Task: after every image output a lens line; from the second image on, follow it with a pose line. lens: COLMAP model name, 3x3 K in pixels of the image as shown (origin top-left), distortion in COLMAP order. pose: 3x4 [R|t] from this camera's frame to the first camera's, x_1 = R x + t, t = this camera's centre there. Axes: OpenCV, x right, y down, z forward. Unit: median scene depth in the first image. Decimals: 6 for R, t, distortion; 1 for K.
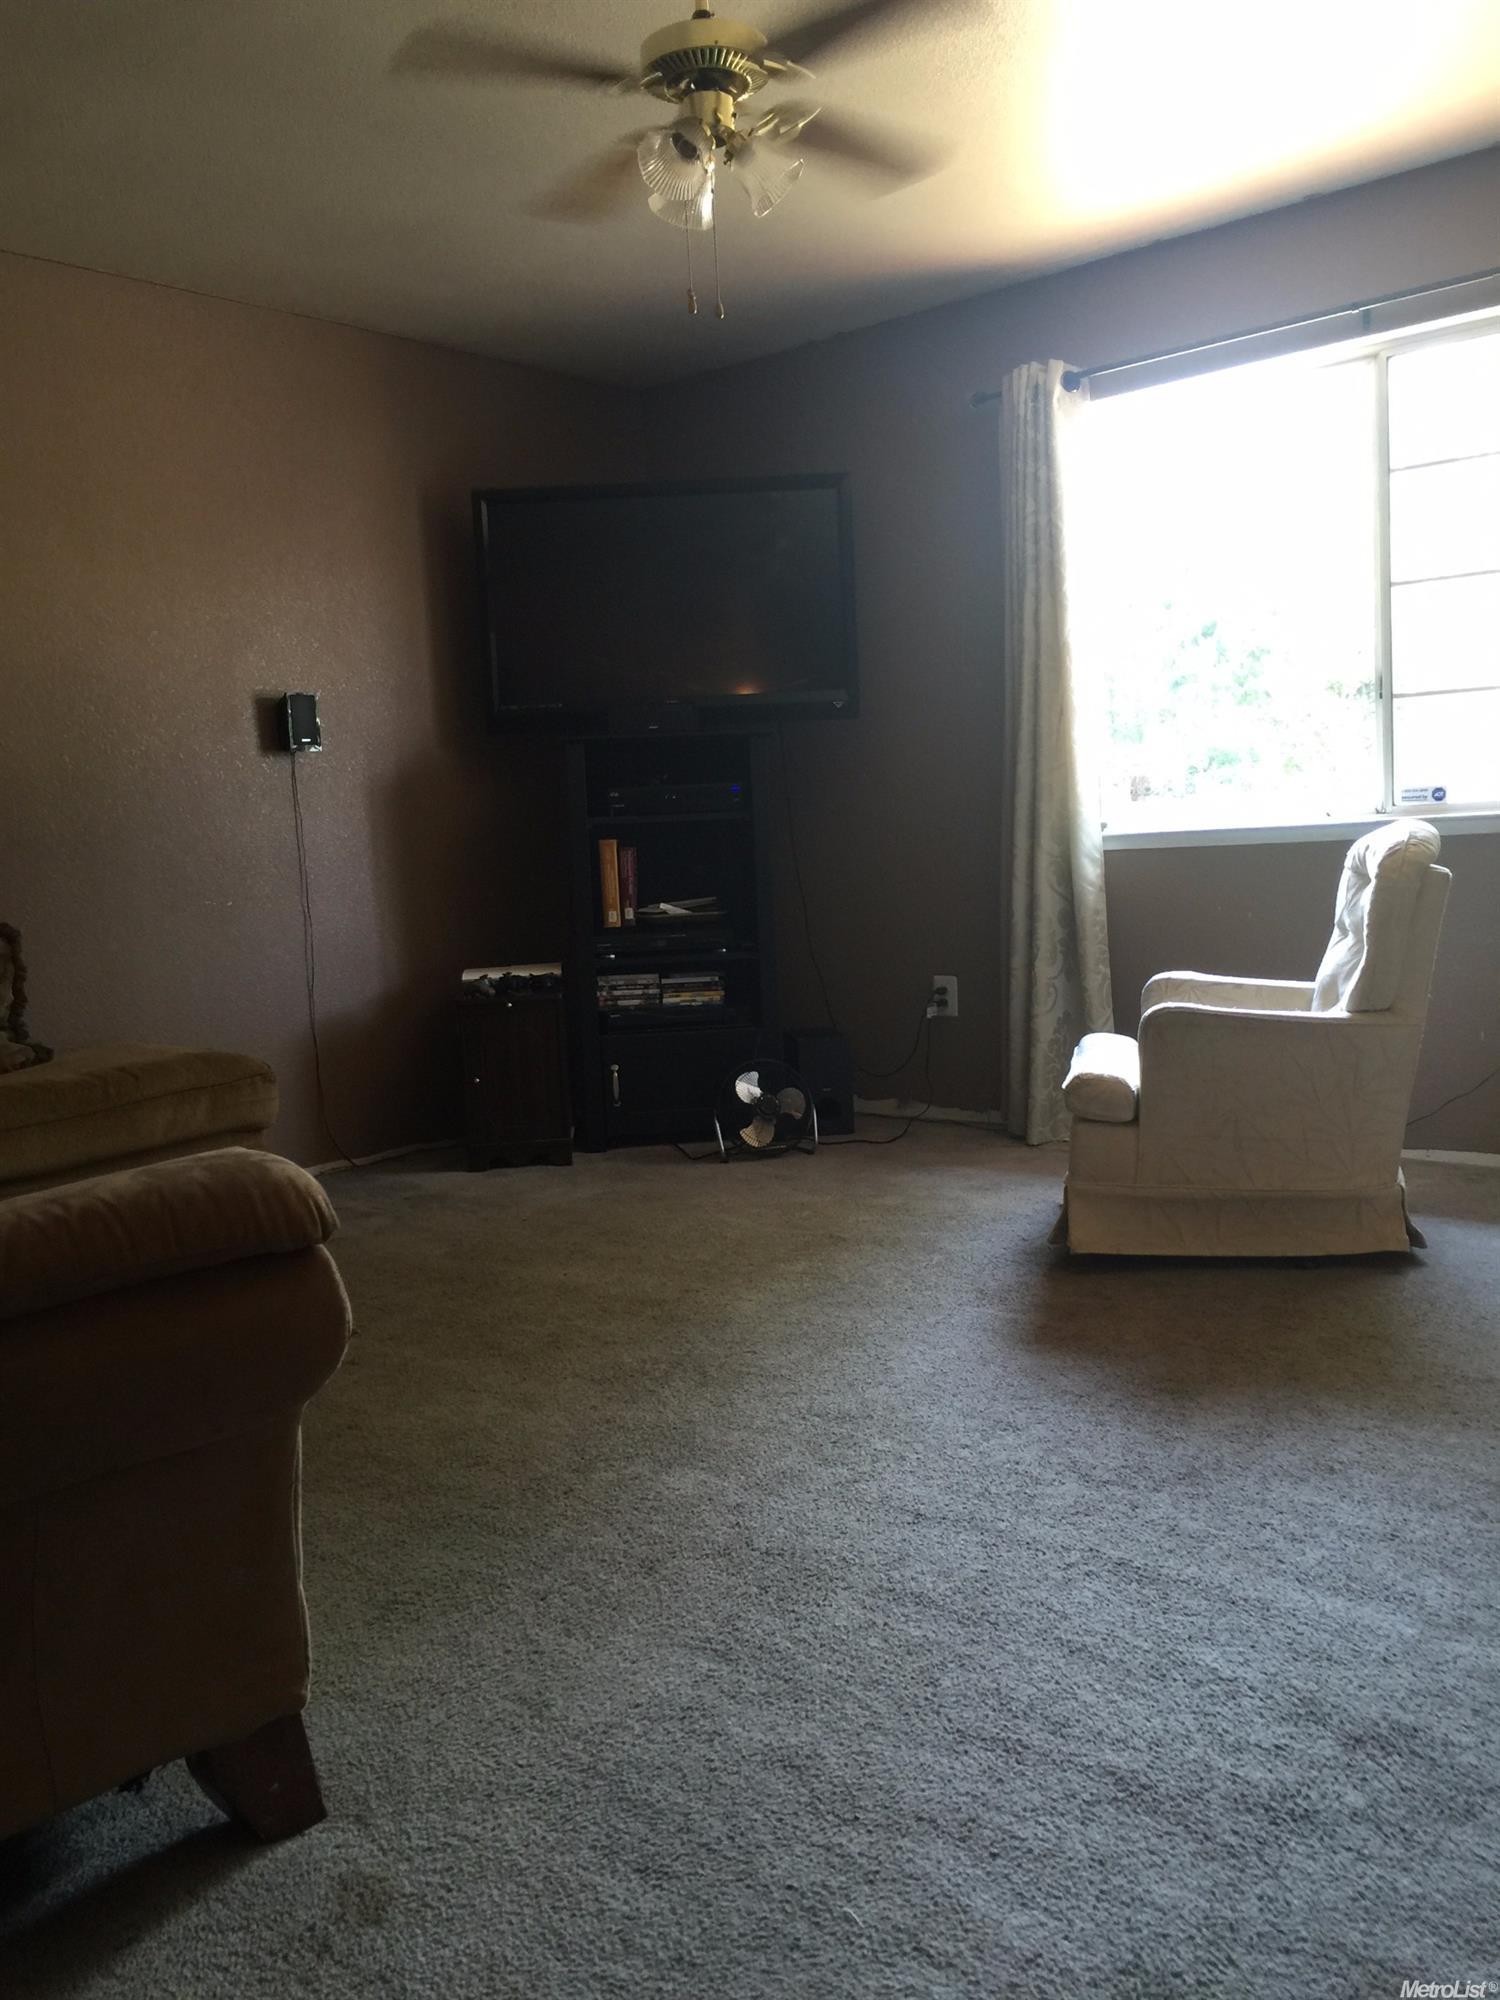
lens RADIAL K [[1692.8, 0, 750.0], [0, 1692.8, 1000.0], [0, 0, 1]] dist [0.063335, -0.113078]
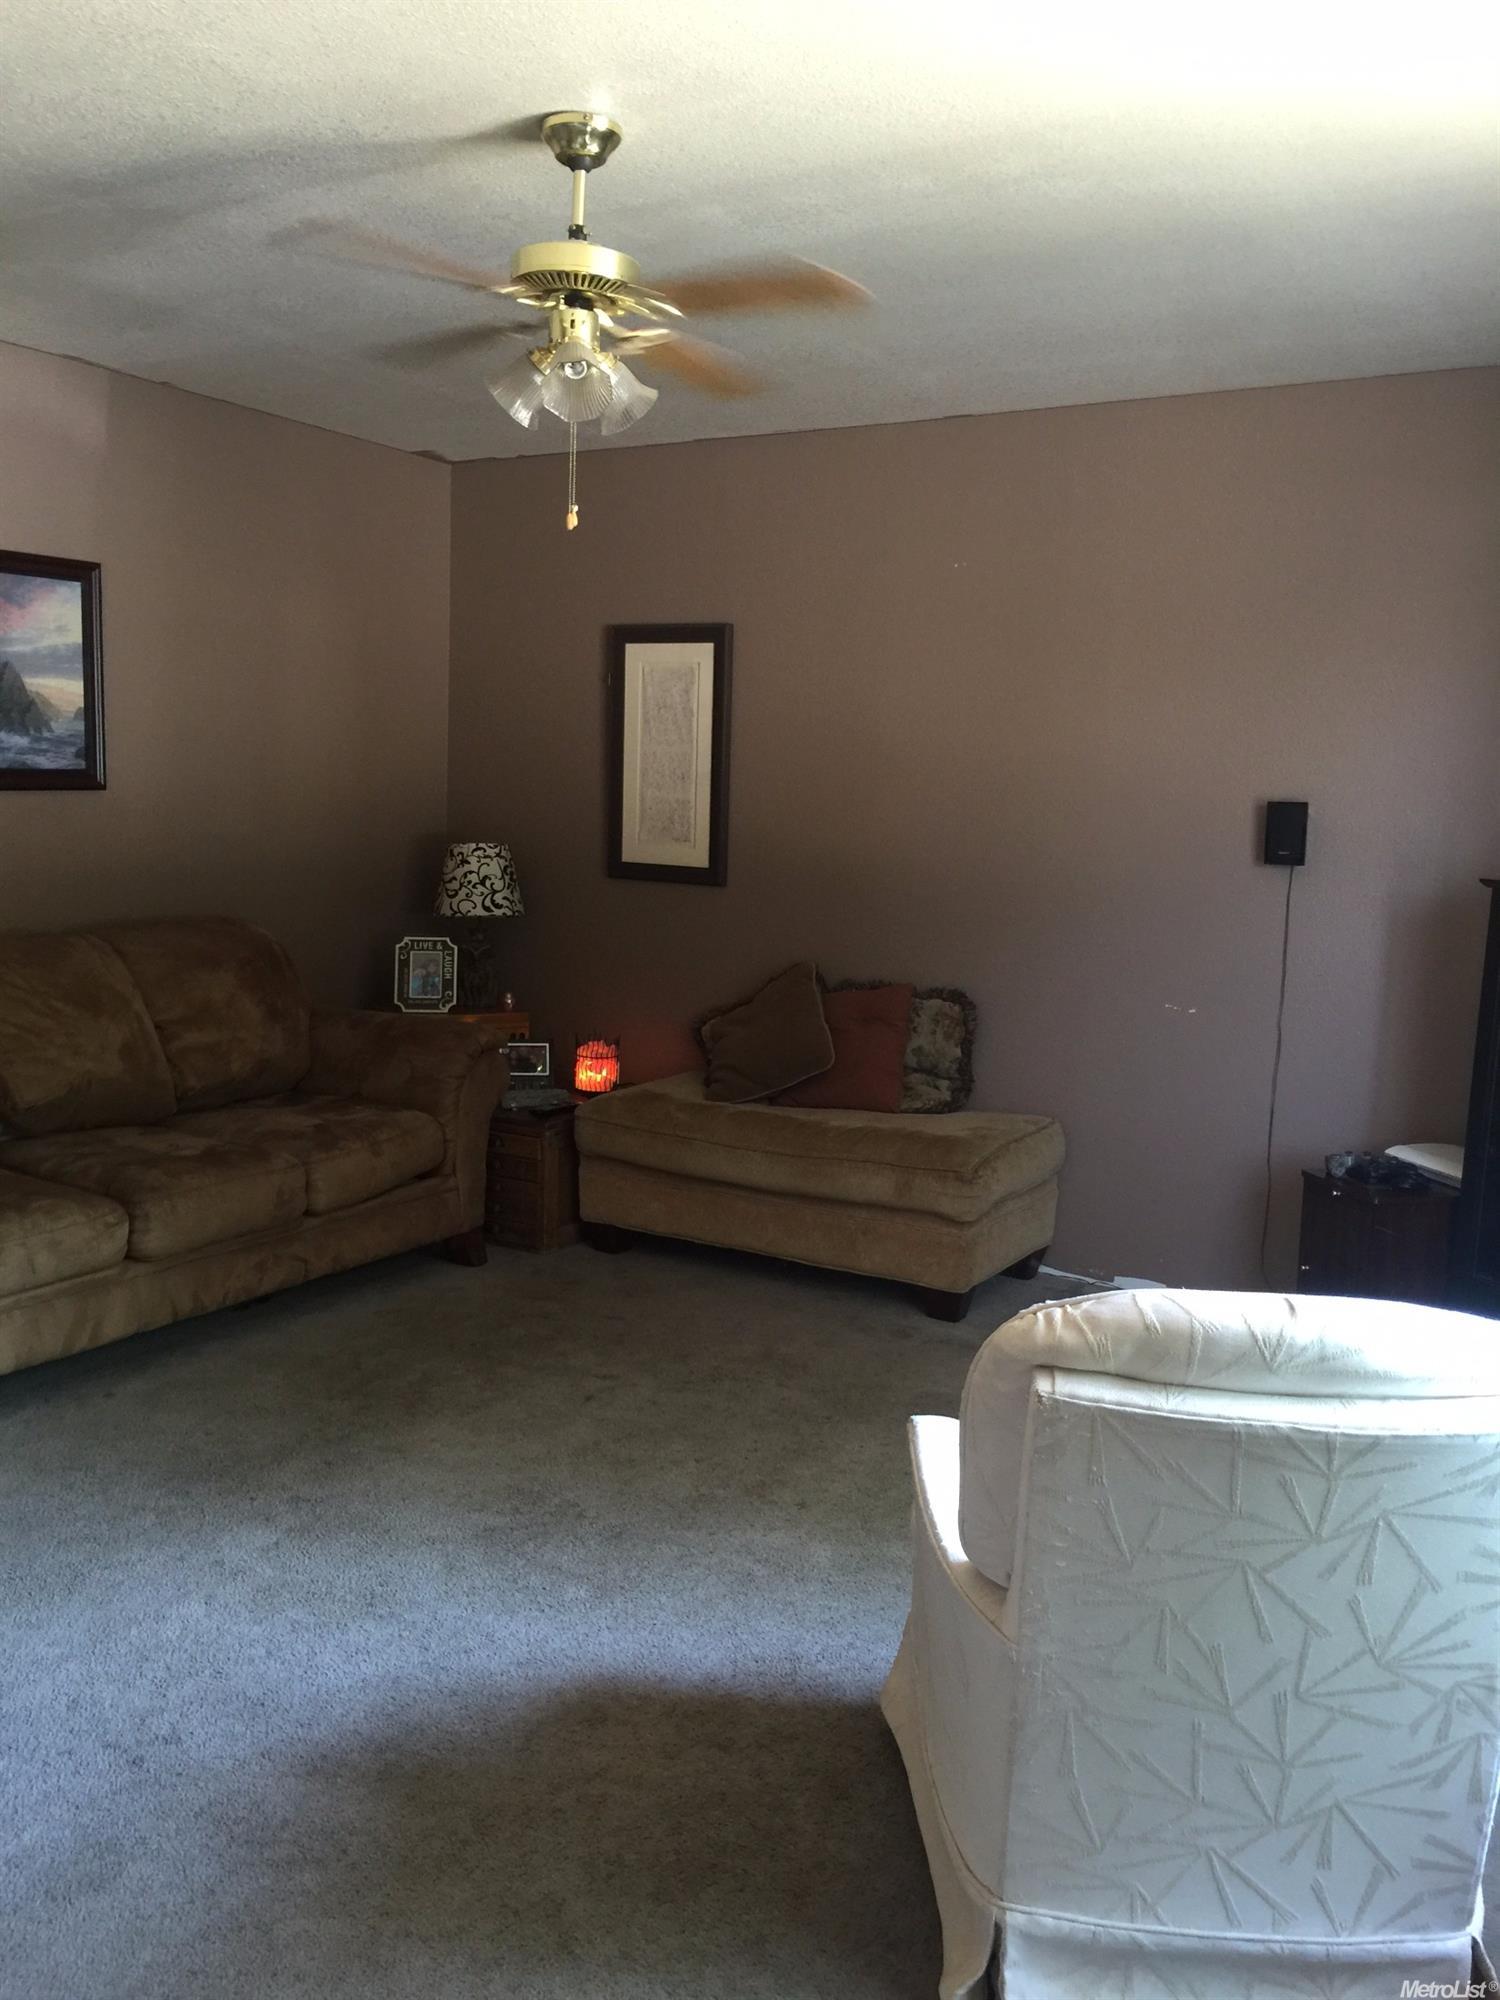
lens RADIAL K [[1692.8, 0, 750.0], [0, 1692.8, 1000.0], [0, 0, 1]] dist [0.063335, -0.113078]
pose [[0.216321, 0.162159, -0.962761, 0.566996], [-0.154996, 0.979308, 0.130120, -0.149265], [0.963941, 0.121077, 0.236979, 0.510965]]
